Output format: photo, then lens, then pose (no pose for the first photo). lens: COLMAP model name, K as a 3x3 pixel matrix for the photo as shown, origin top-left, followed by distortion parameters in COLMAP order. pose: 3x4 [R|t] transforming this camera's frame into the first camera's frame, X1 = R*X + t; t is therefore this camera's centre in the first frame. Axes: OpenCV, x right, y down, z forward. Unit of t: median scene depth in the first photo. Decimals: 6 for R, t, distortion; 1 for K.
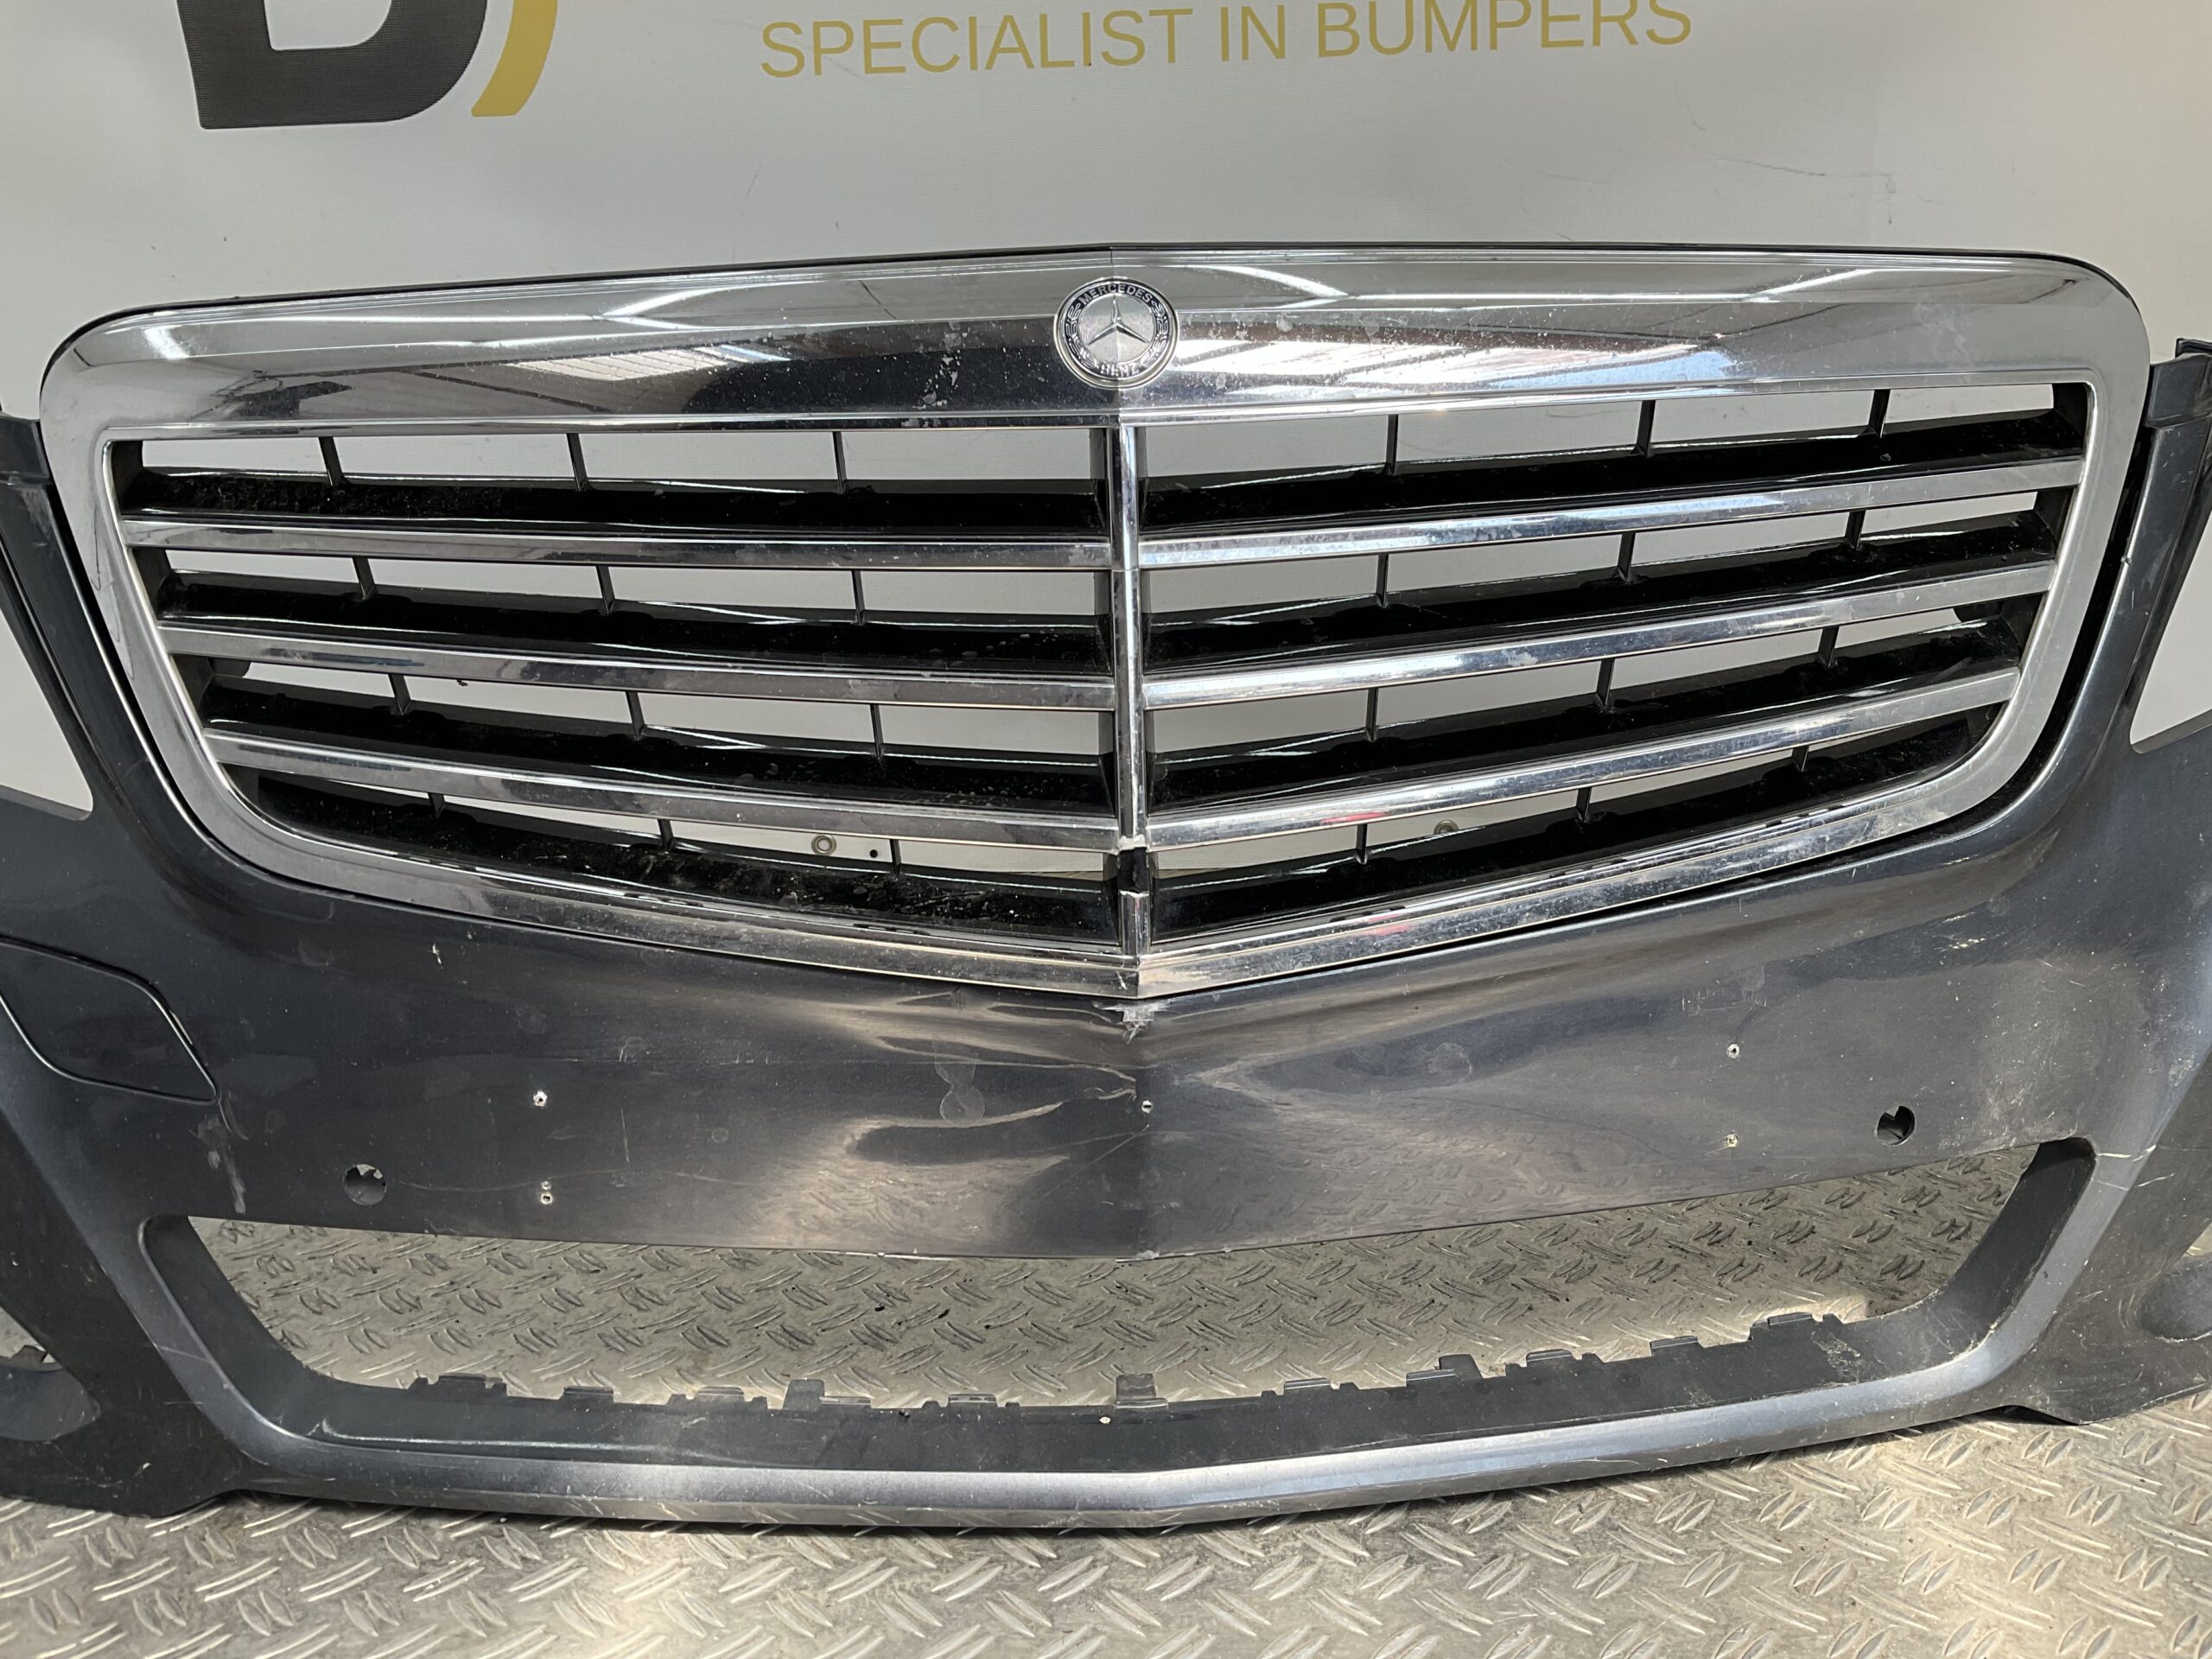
lens RADIAL K [[1804.1, 0, 1133.1], [0, 1804.1, 783.6], [0, 0, 1]] dist [0.045843, -0.083516]
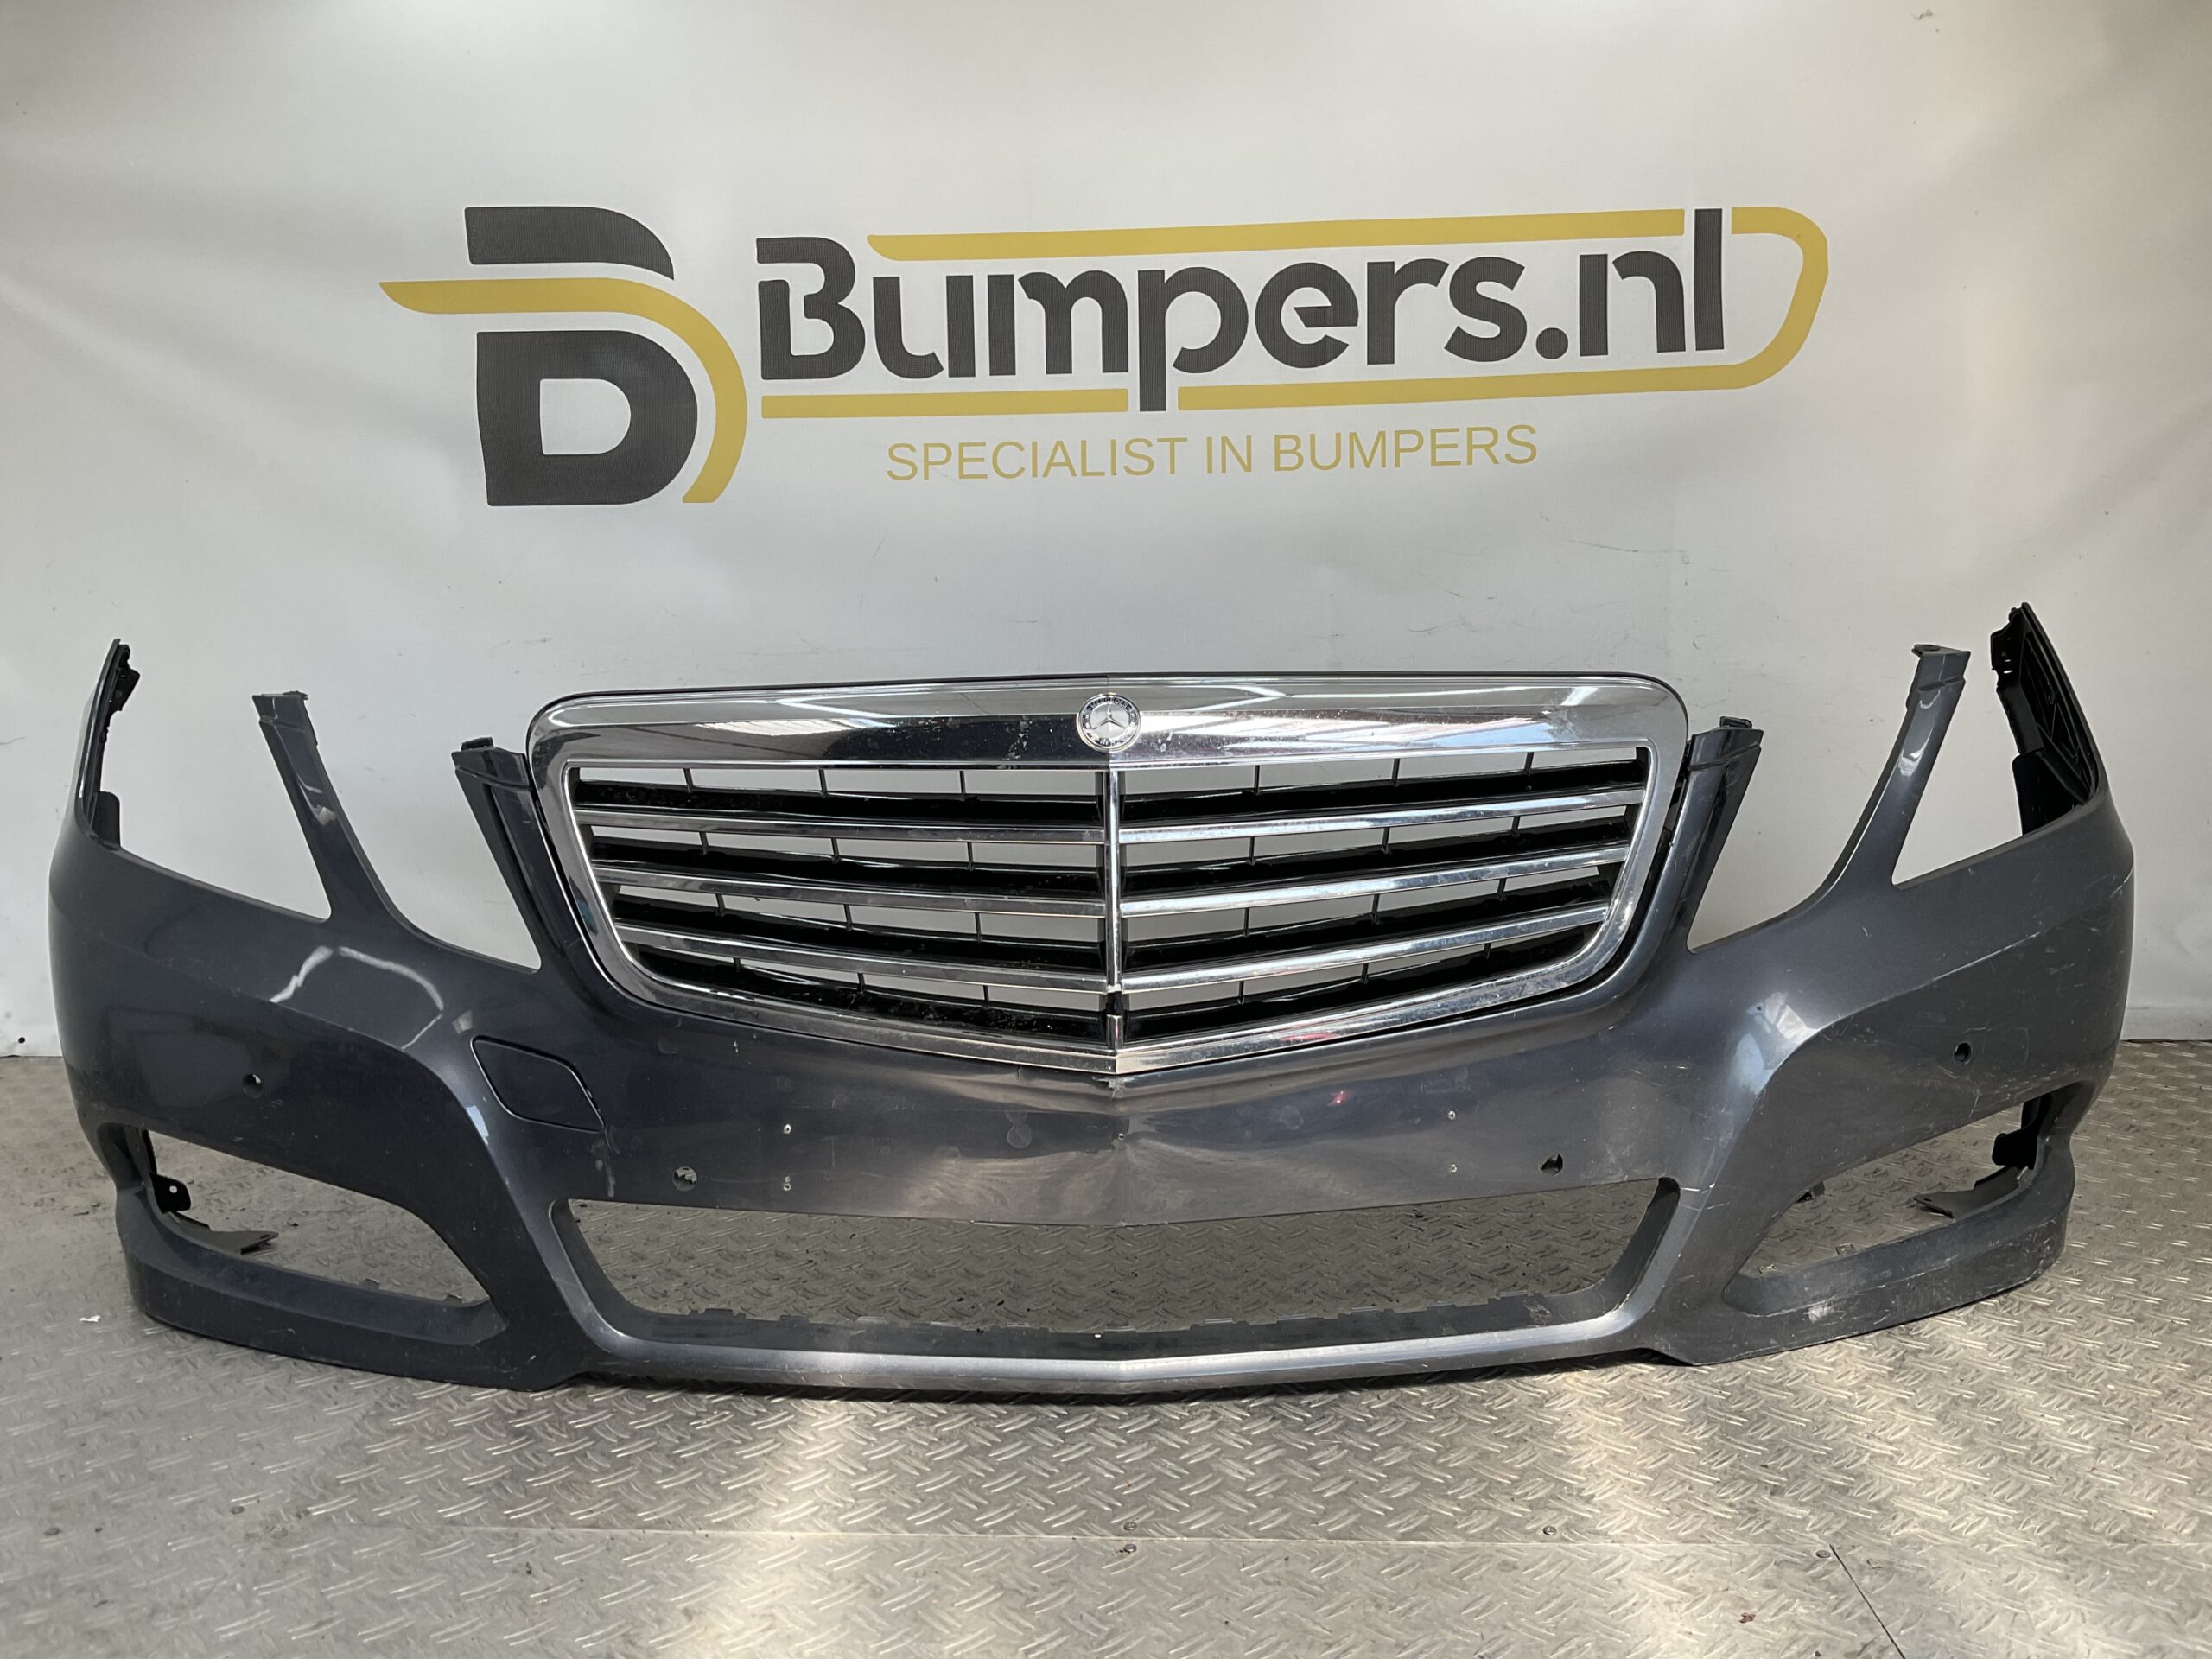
lens RADIAL K [[1804.1, 0, 1117.5], [0, 1804.1, 853.7], [0, 0, 1]] dist [0.045843, -0.083516]
pose [[0.999380, 0.013331, -0.032580, 0.053472], [-0.016064, 0.996243, -0.085105, 0.044449], [0.031323, 0.085575, 0.995839, -0.749370]]
